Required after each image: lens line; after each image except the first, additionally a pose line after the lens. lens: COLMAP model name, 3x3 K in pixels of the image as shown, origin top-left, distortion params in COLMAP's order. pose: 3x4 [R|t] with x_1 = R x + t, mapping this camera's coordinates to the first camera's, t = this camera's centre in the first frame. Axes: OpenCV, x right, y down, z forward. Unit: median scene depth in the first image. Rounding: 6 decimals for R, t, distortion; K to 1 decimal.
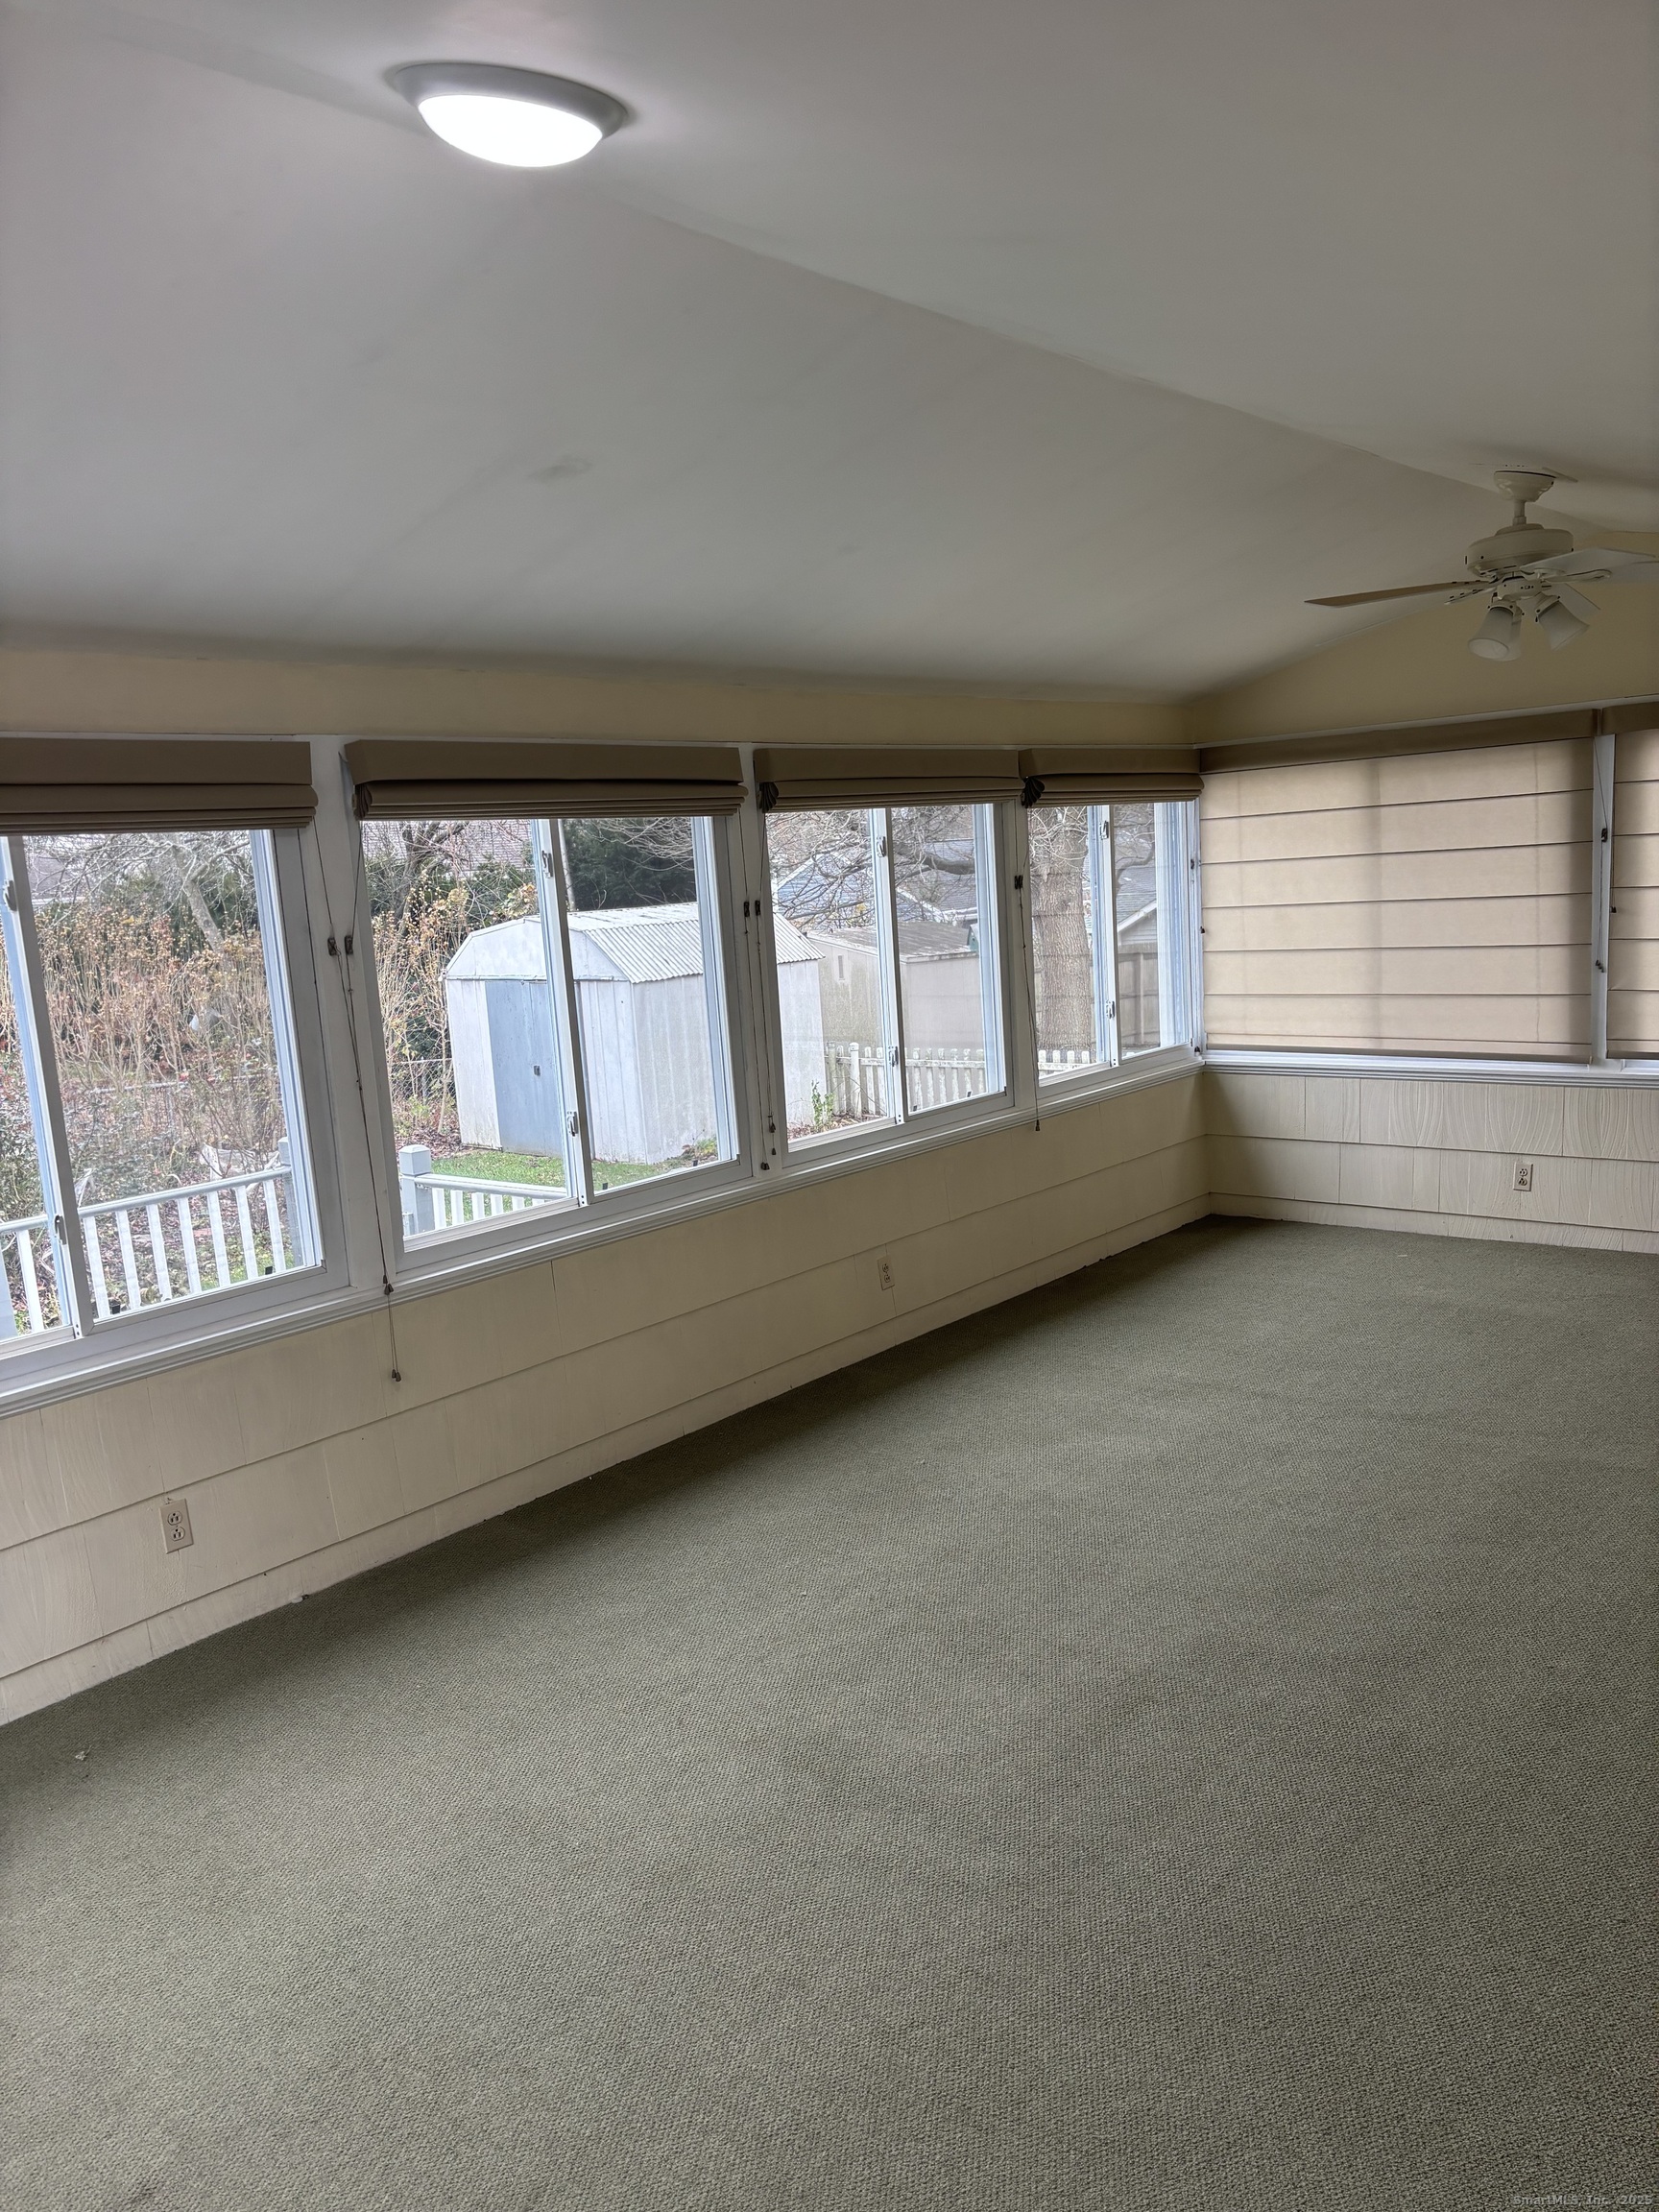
lens RADIAL K [[1644.7, 0, 829.5], [0, 1644.7, 1106.0], [0, 0, 1]] dist [-0.029535, 0.088347]
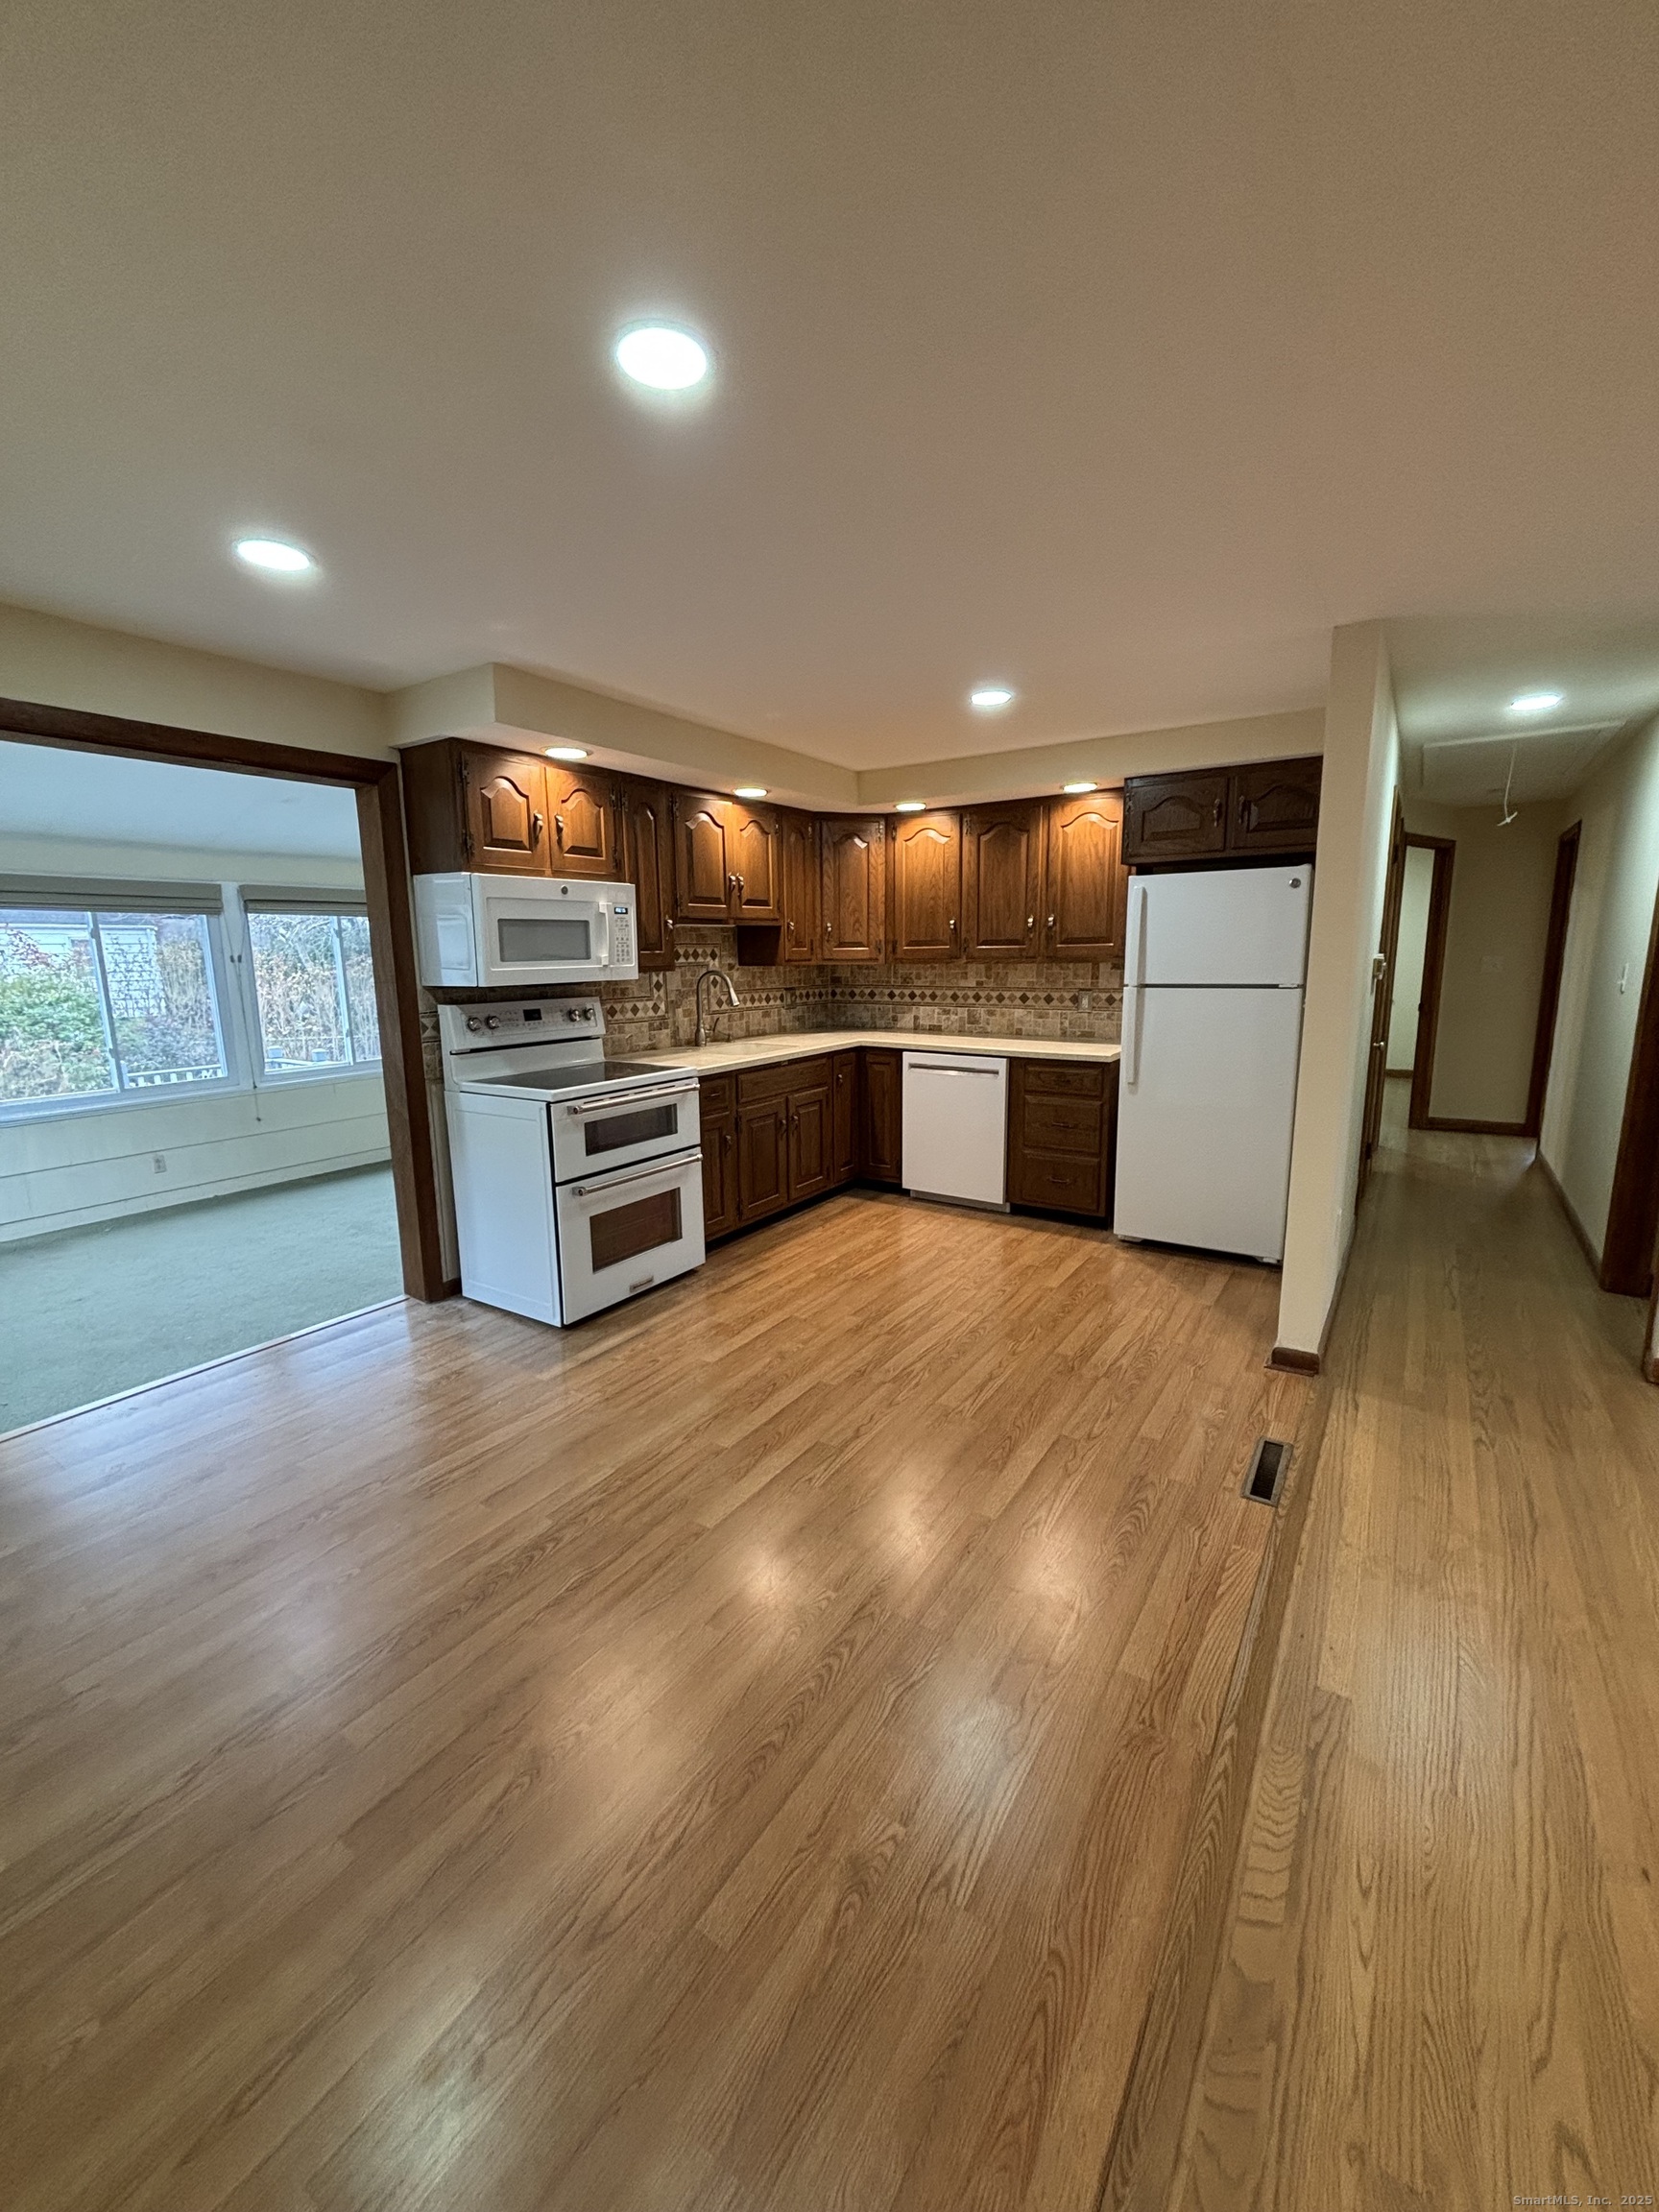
lens RADIAL K [[887.8, 0, 833.7], [0, 887.8, 1102.6], [0, 0, 1]] dist [0.013876, 0.000019]
pose [[0.991494, 0.037753, 0.124557, 0.445404], [-0.038980, 0.999212, 0.007428, 0.079874], [-0.124178, -0.012220, 0.992185, -0.527466]]
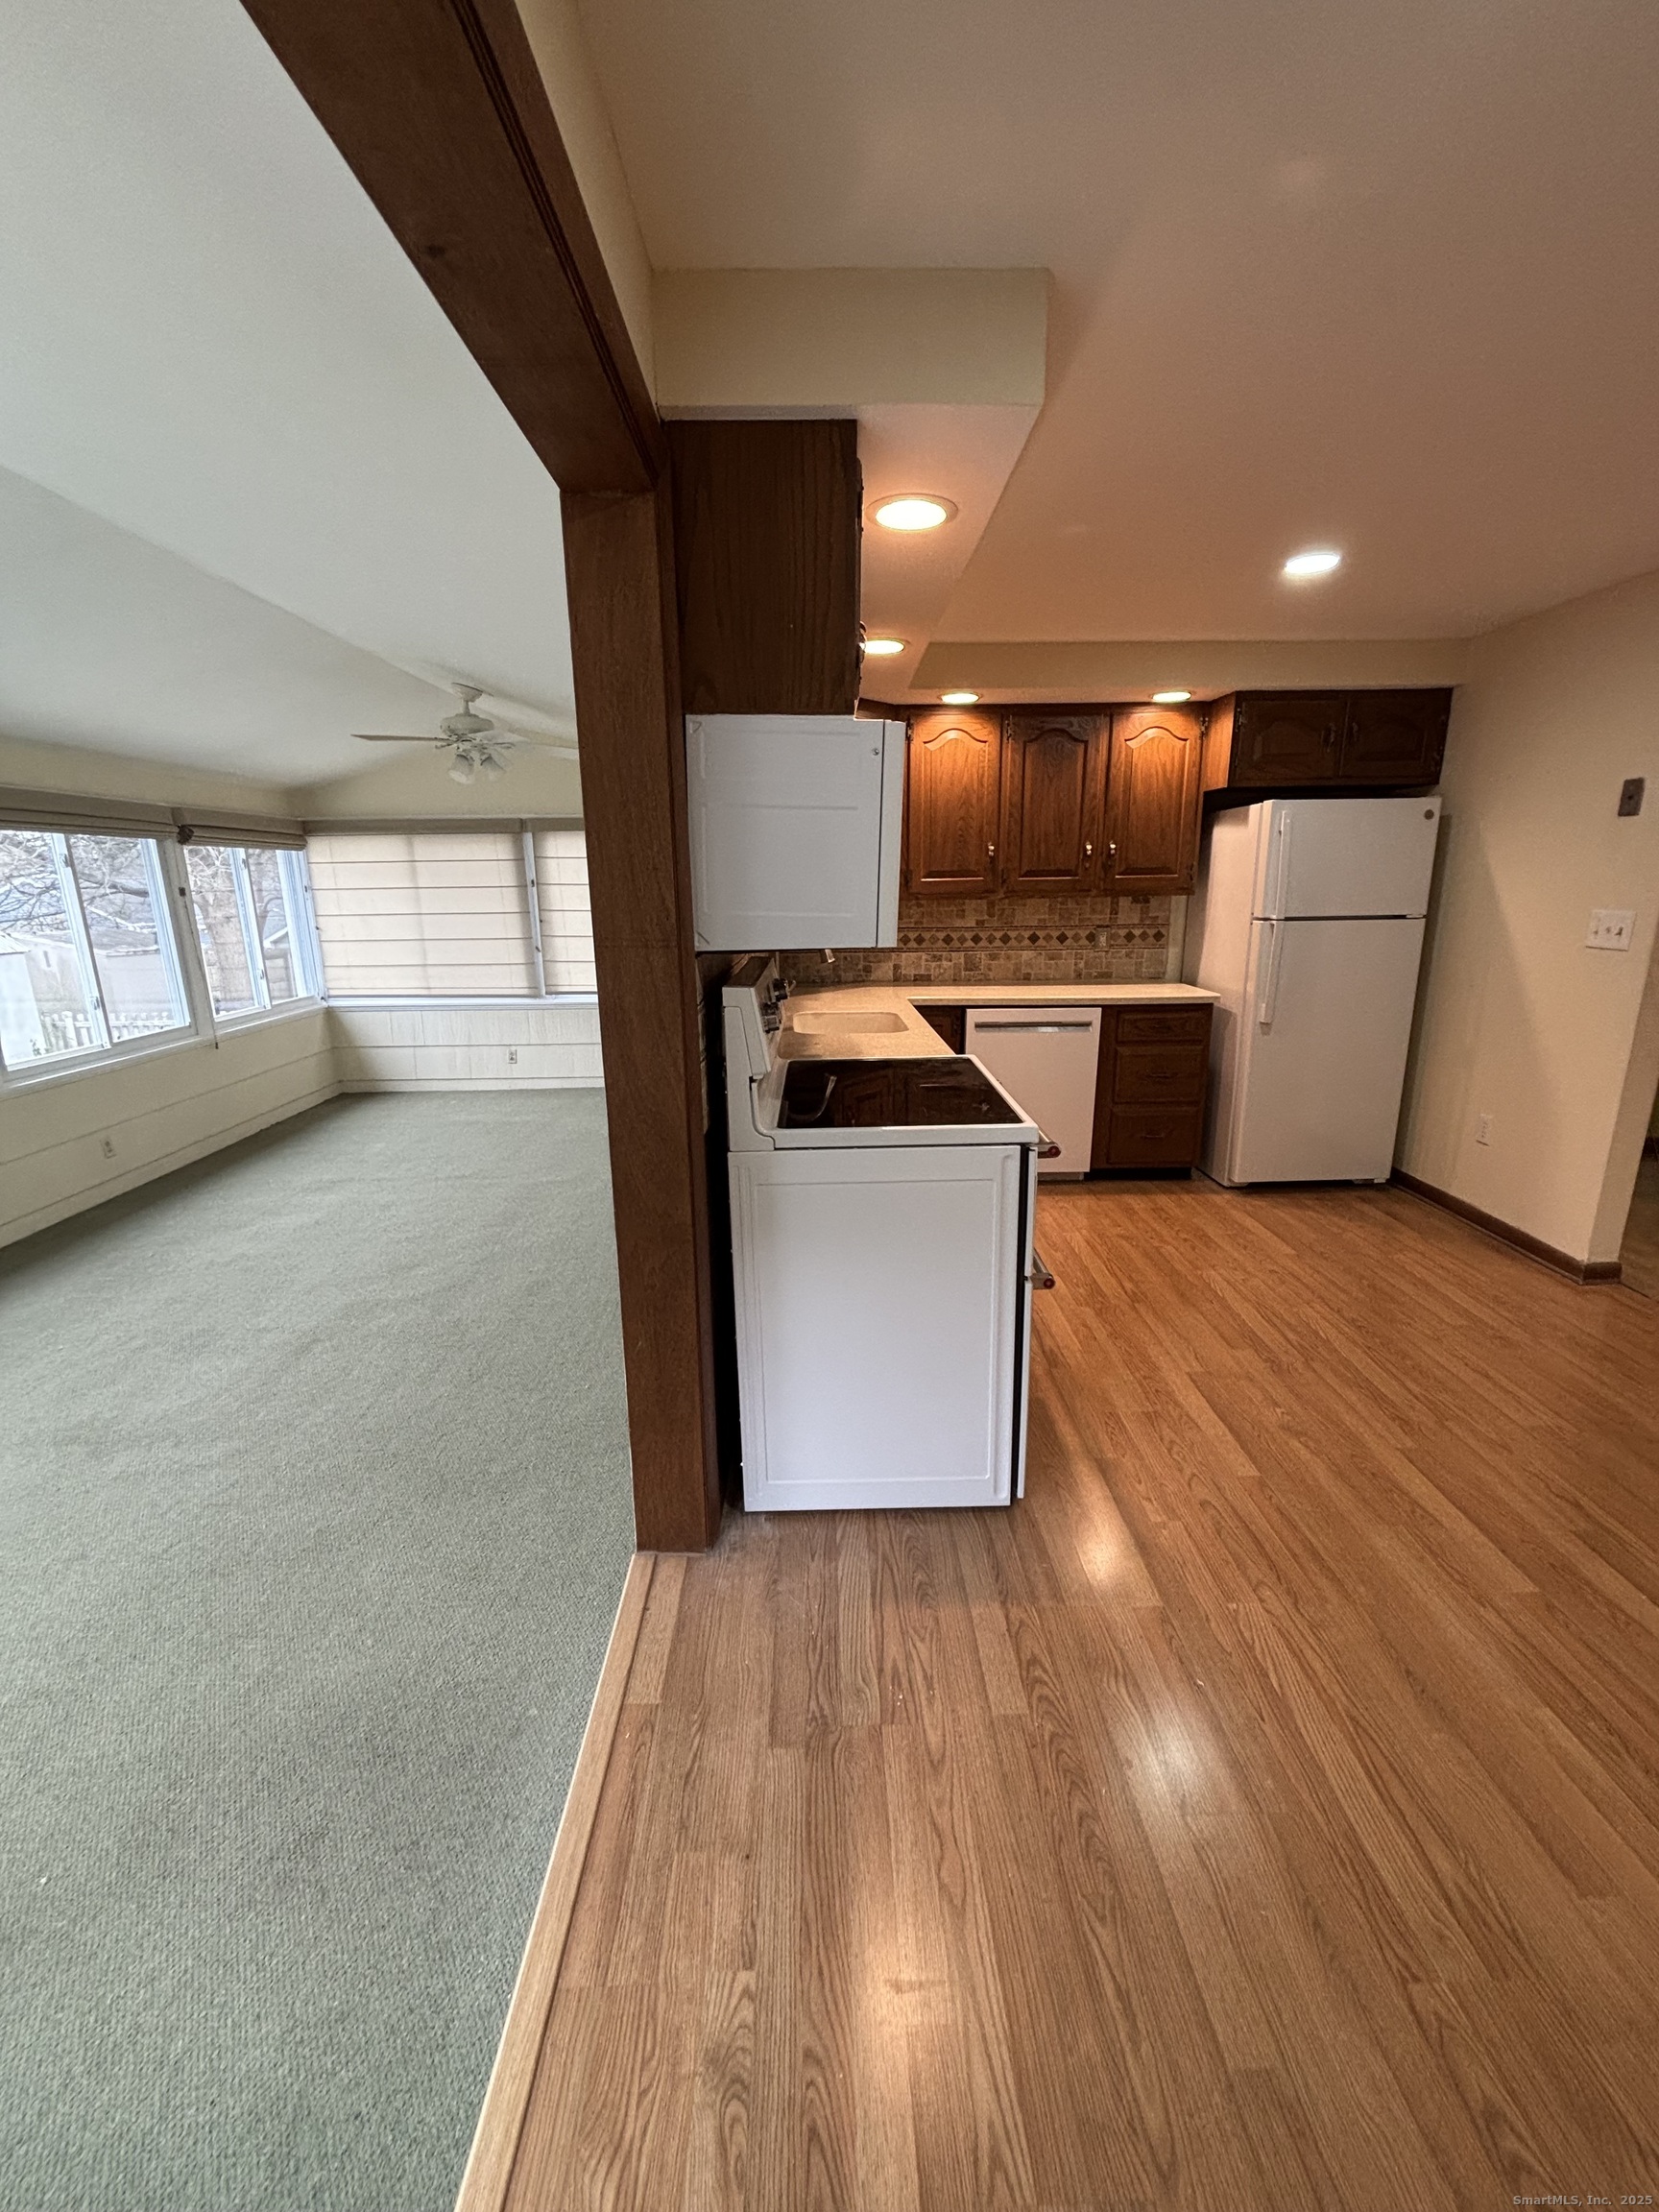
lens RADIAL K [[889.0, 0, 829.5], [0, 889.0, 1106.0], [0, 0, 1]] dist [0.001279, 0.000246]
pose [[0.753404, -0.101821, 0.649627, 0.006234], [0.062695, 0.994561, 0.083175, 0.039180], [-0.654562, -0.021936, 0.755690, -0.073627]]
